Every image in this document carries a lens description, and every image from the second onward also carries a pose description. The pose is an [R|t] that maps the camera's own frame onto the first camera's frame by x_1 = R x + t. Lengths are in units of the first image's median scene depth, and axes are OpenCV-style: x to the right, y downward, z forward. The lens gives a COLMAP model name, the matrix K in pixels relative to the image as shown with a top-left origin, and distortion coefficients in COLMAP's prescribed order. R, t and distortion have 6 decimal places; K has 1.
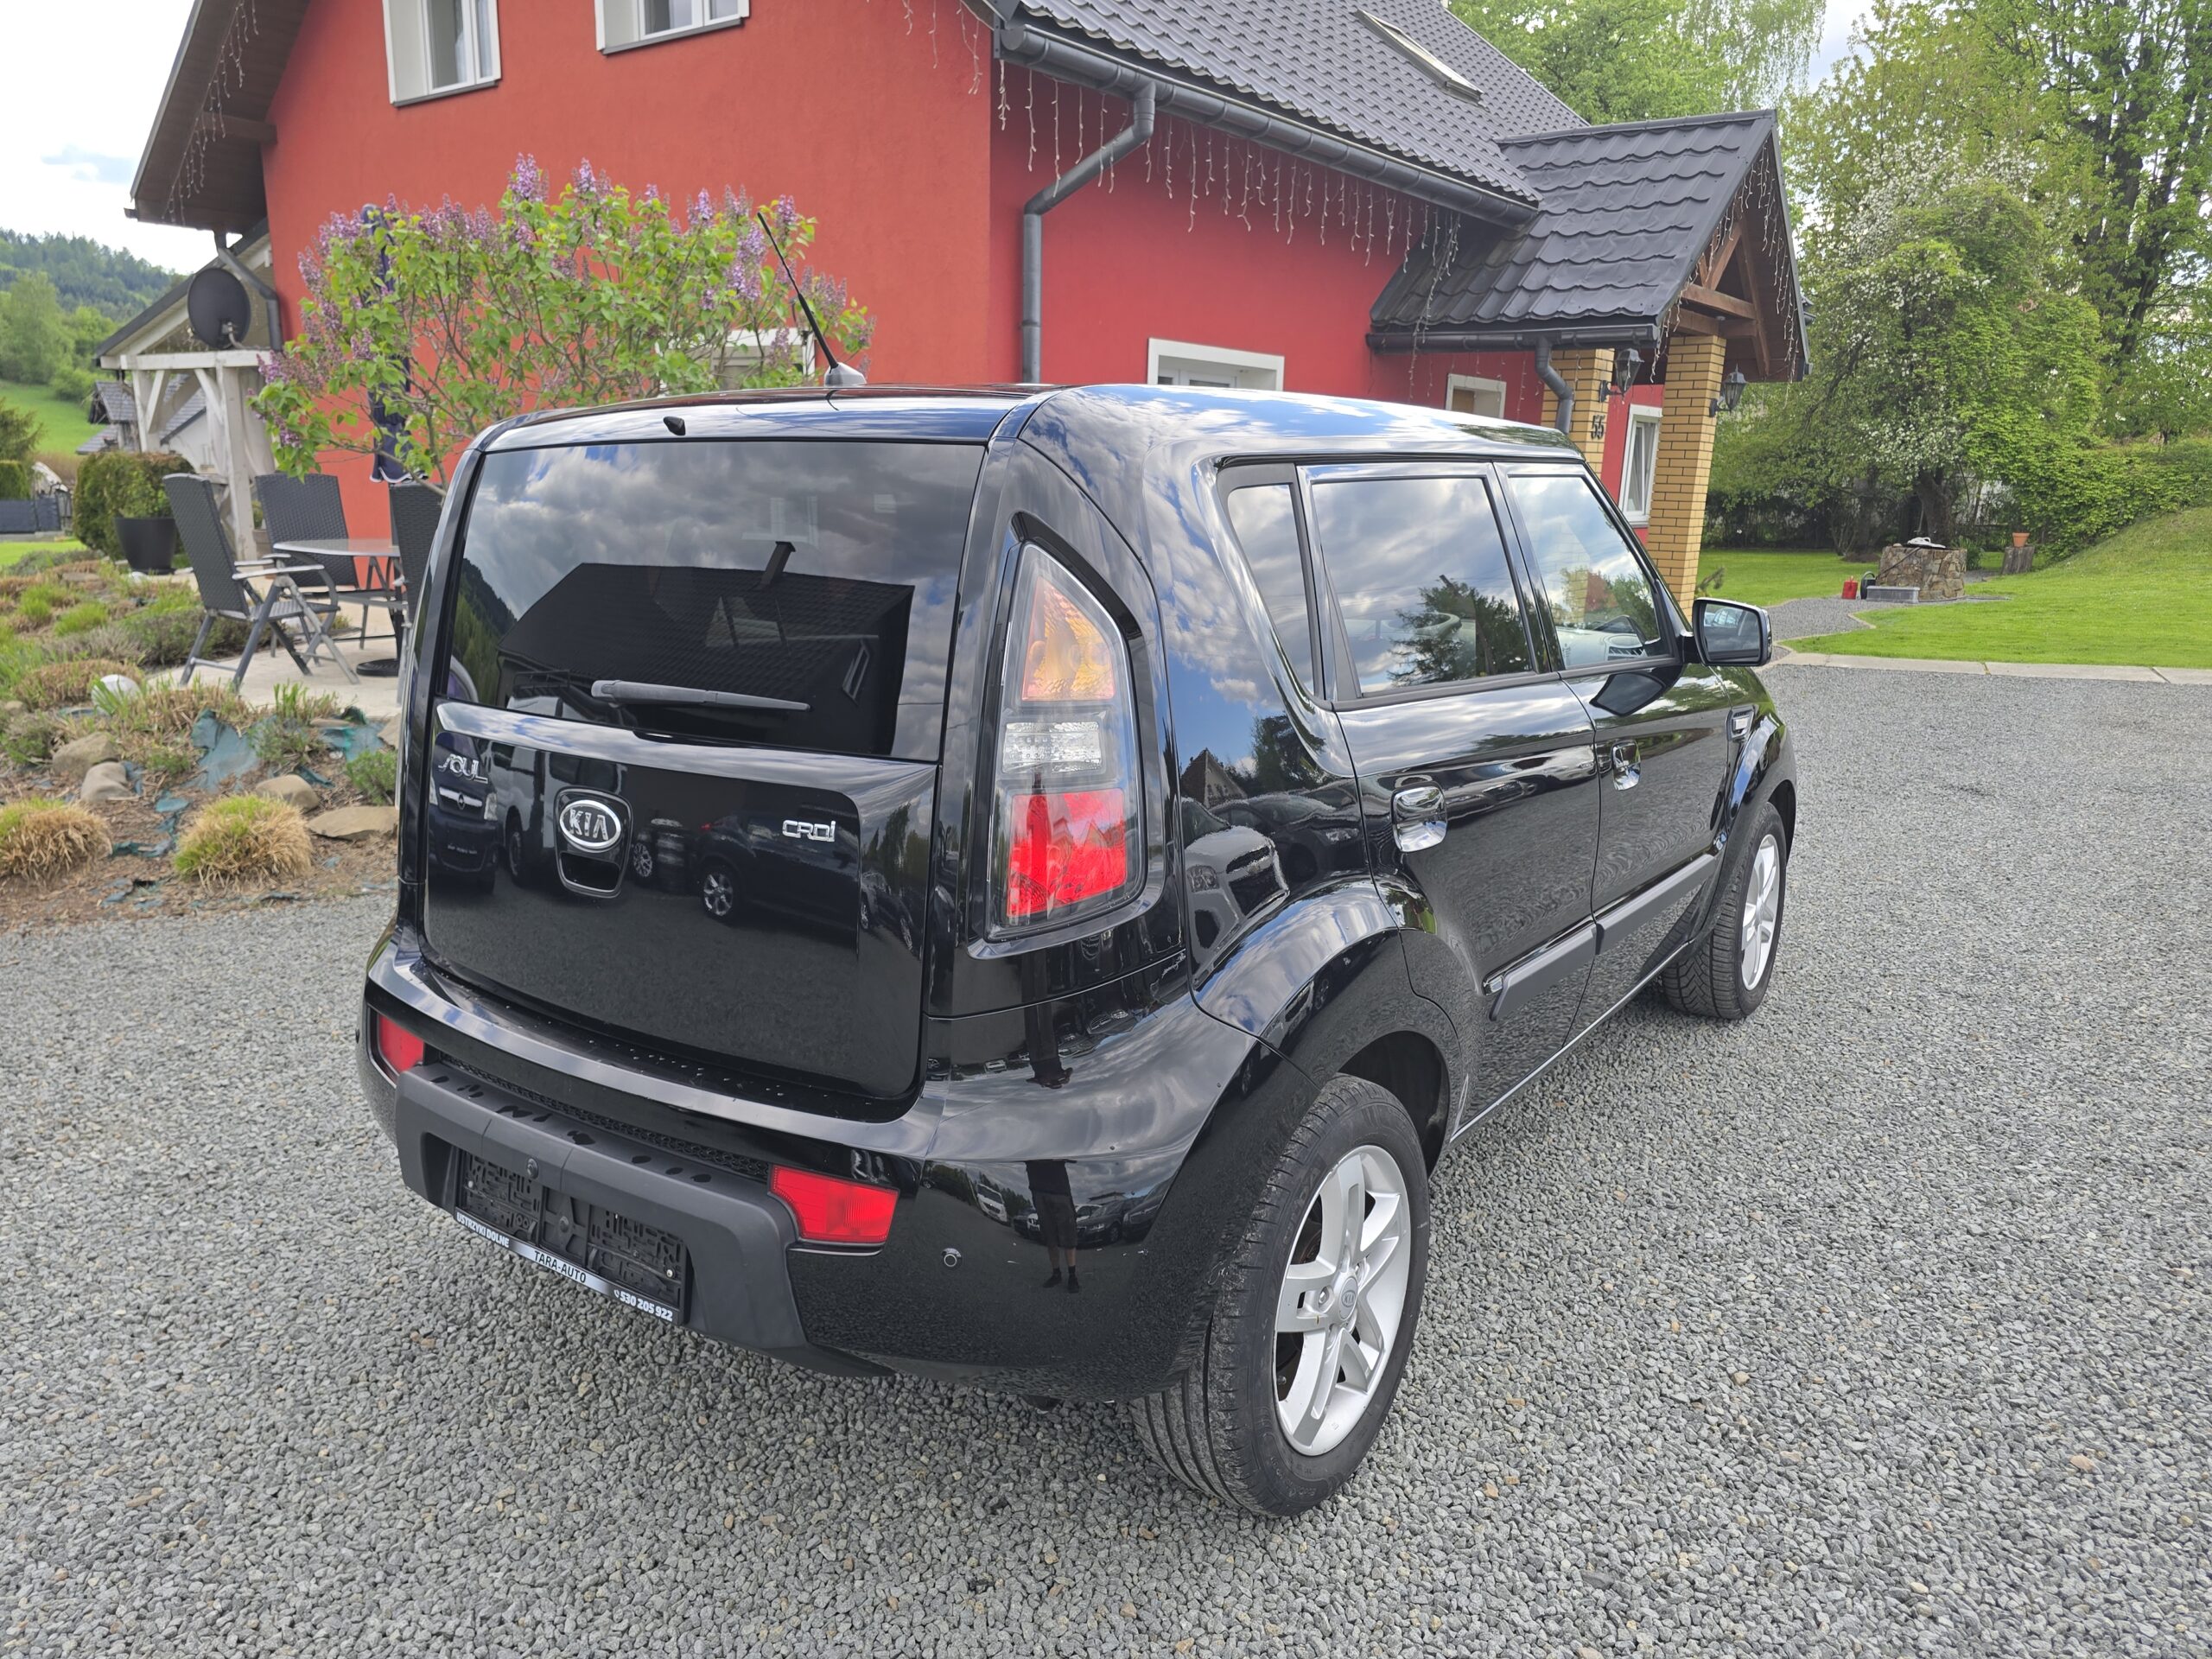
lens RADIAL K [[1488.9, 0, 1086.5], [0, 1488.9, 816.9], [0, 0, 1]] dist [0.045820, -0.049545]
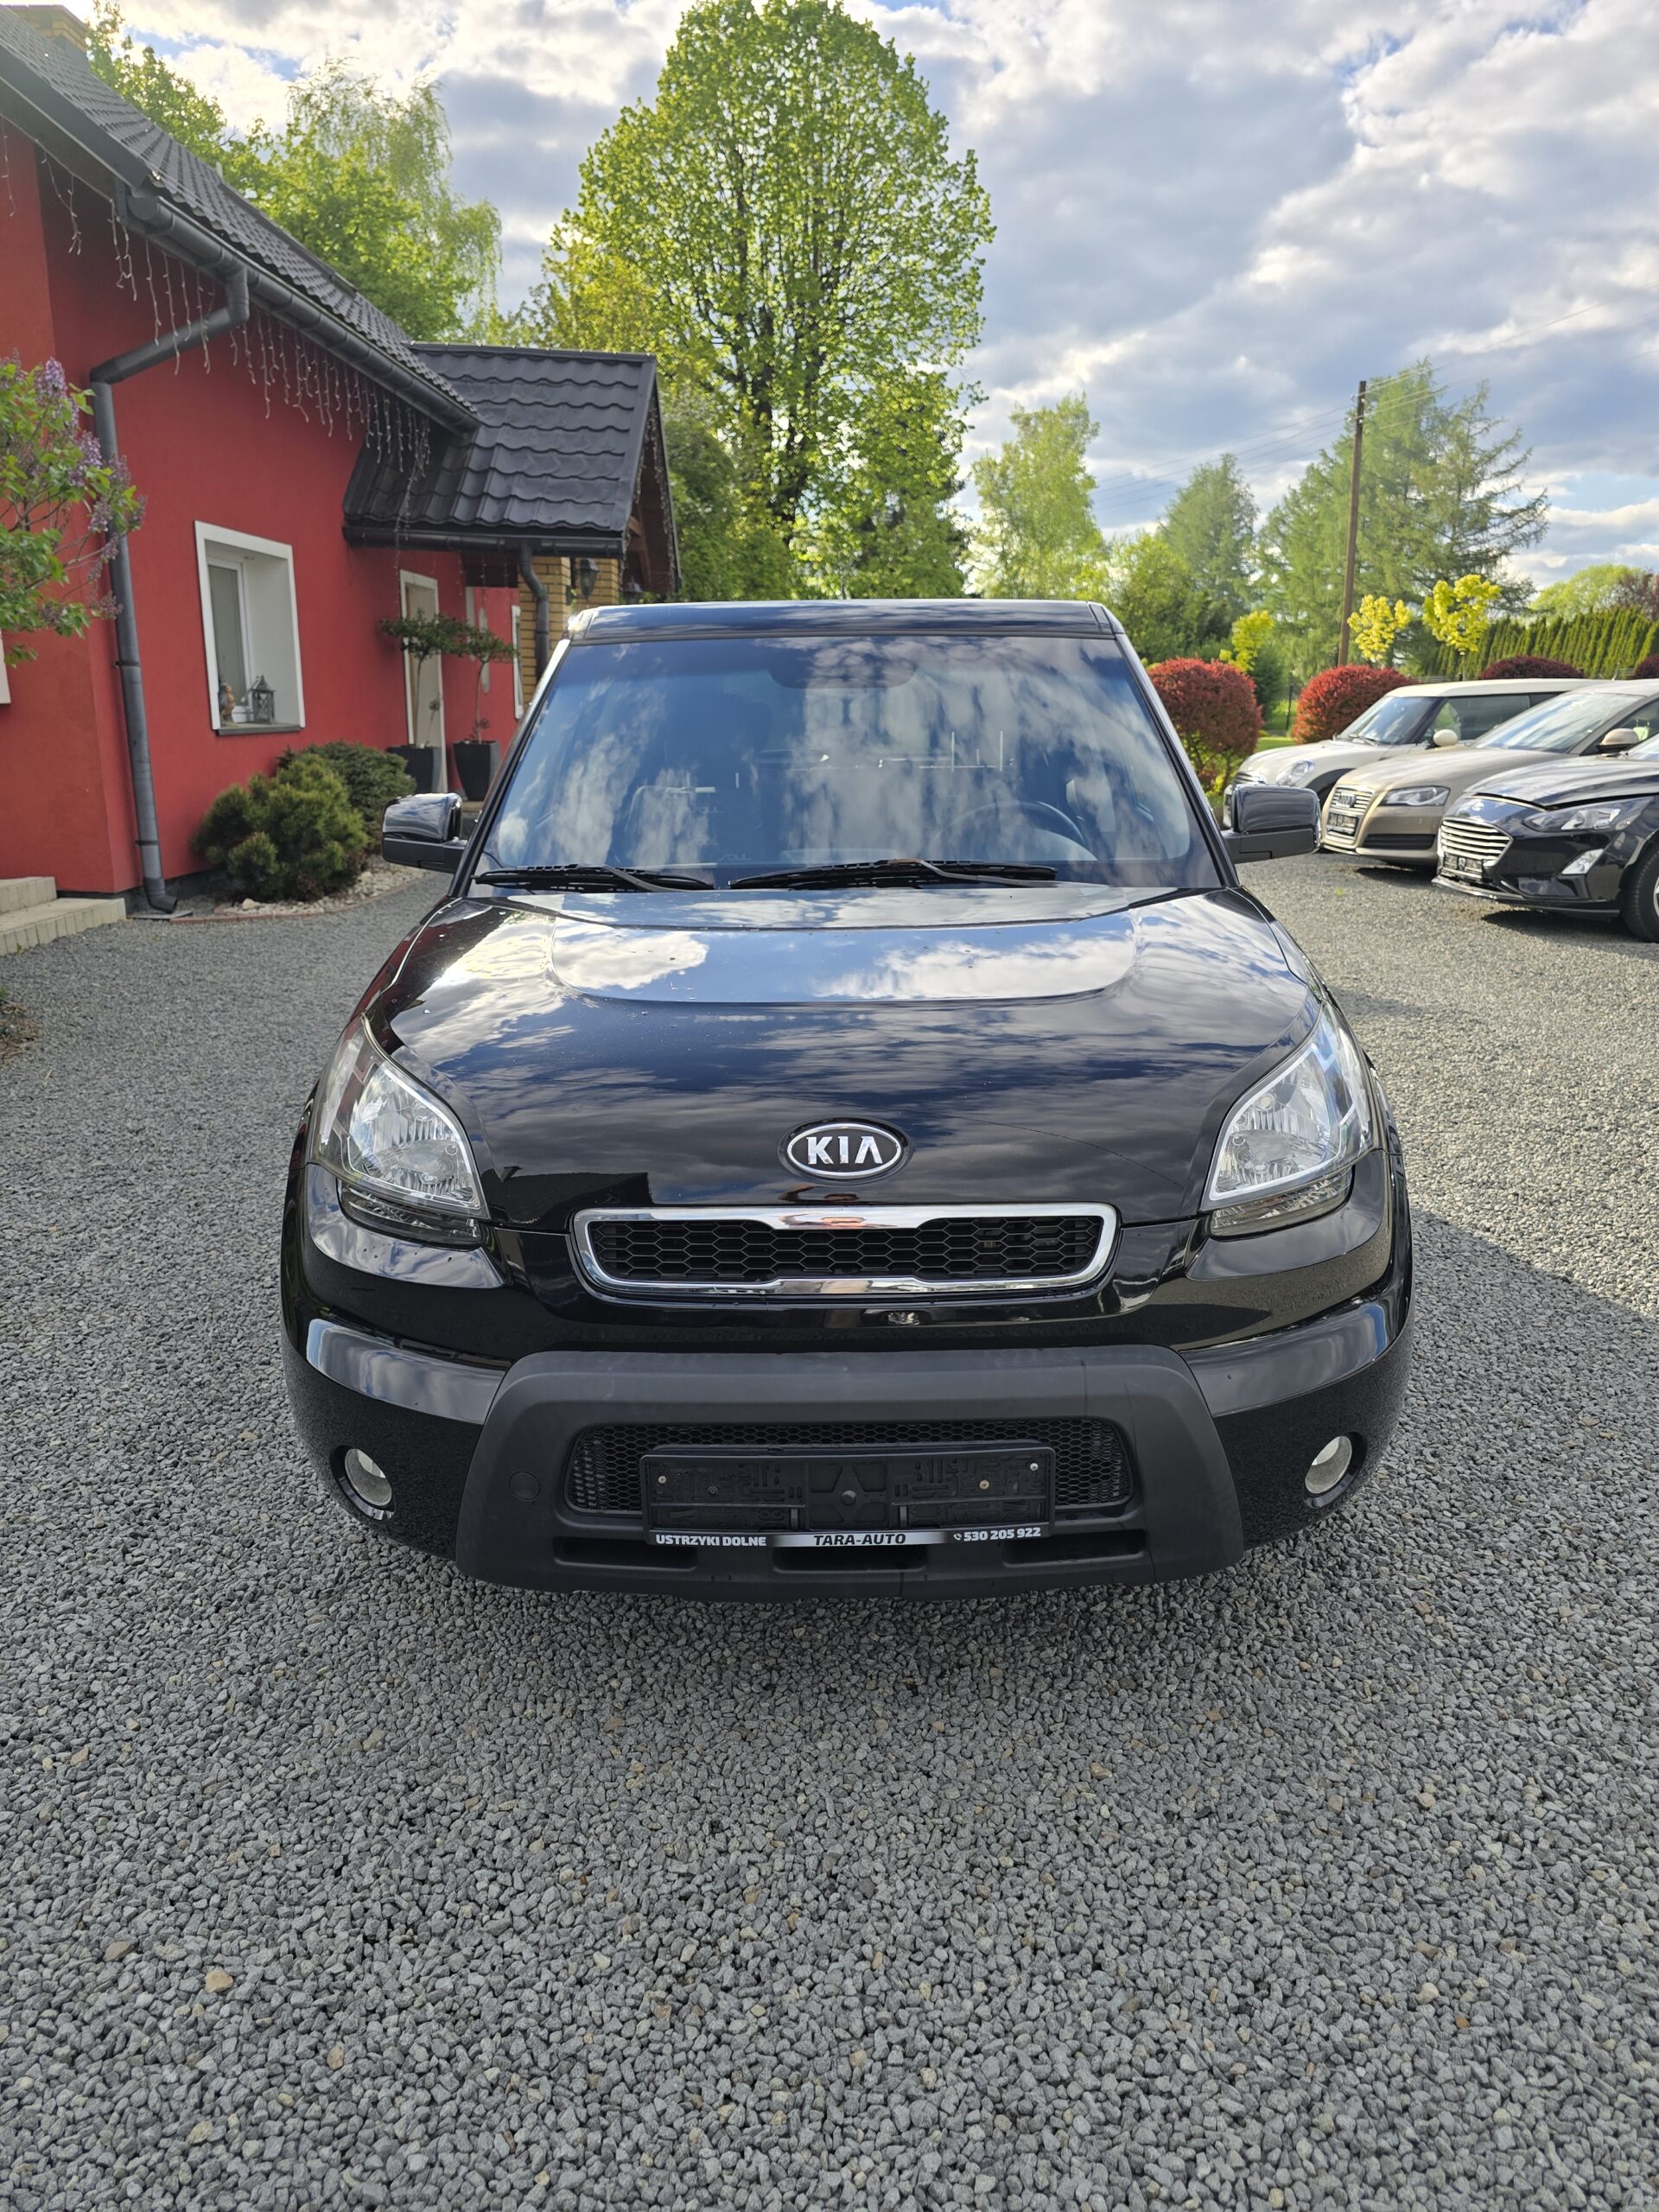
lens RADIAL K [[1497.1, 0, 862.1], [0, 1497.1, 1124.1], [0, 0, 1]] dist [0.042461, -0.047494]
pose [[0.777423, -0.174142, 0.604390, -0.257548], [0.133255, 0.984697, 0.112314, 0.013937], [-0.614700, -0.006777, 0.788732, -0.043803]]
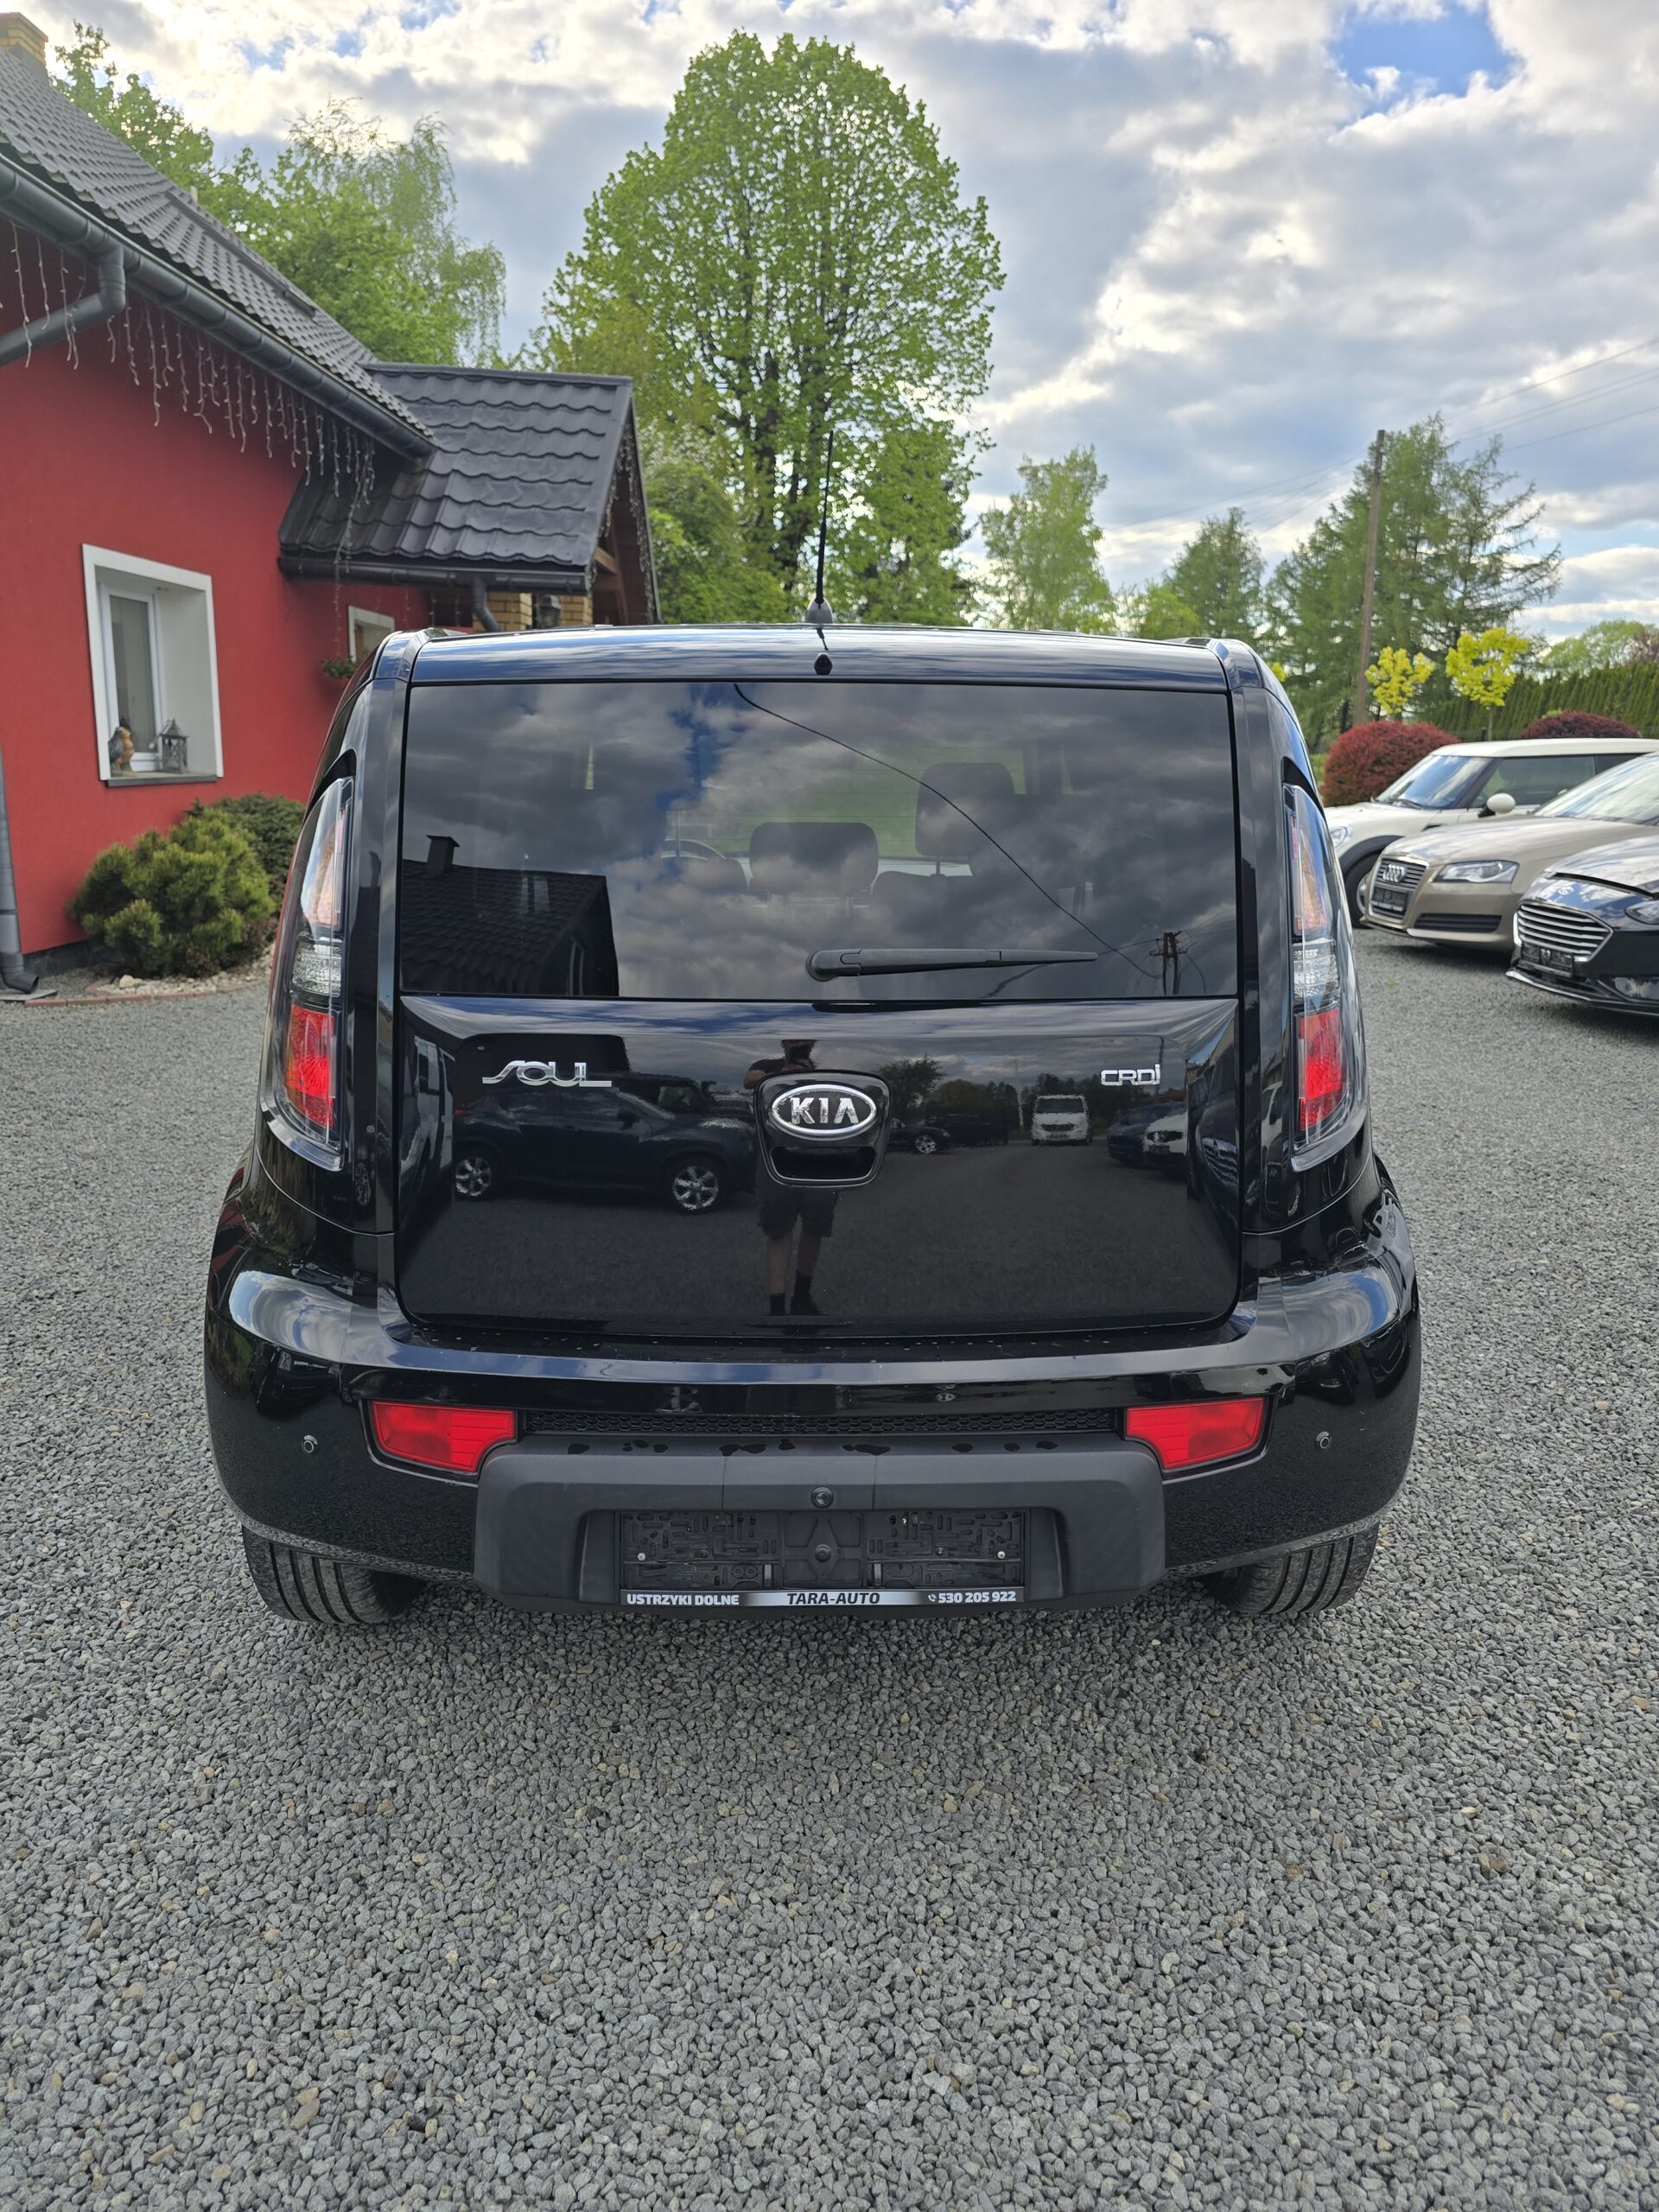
lens RADIAL K [[1488.9, 0, 836.1], [0, 1488.9, 1114.4], [0, 0, 1]] dist [0.045820, -0.049545]
pose [[0.790275, -0.141249, 0.596250, -0.160001], [0.118582, 0.989928, 0.077341, -0.011348], [-0.601169, 0.009583, 0.799065, 0.051886]]
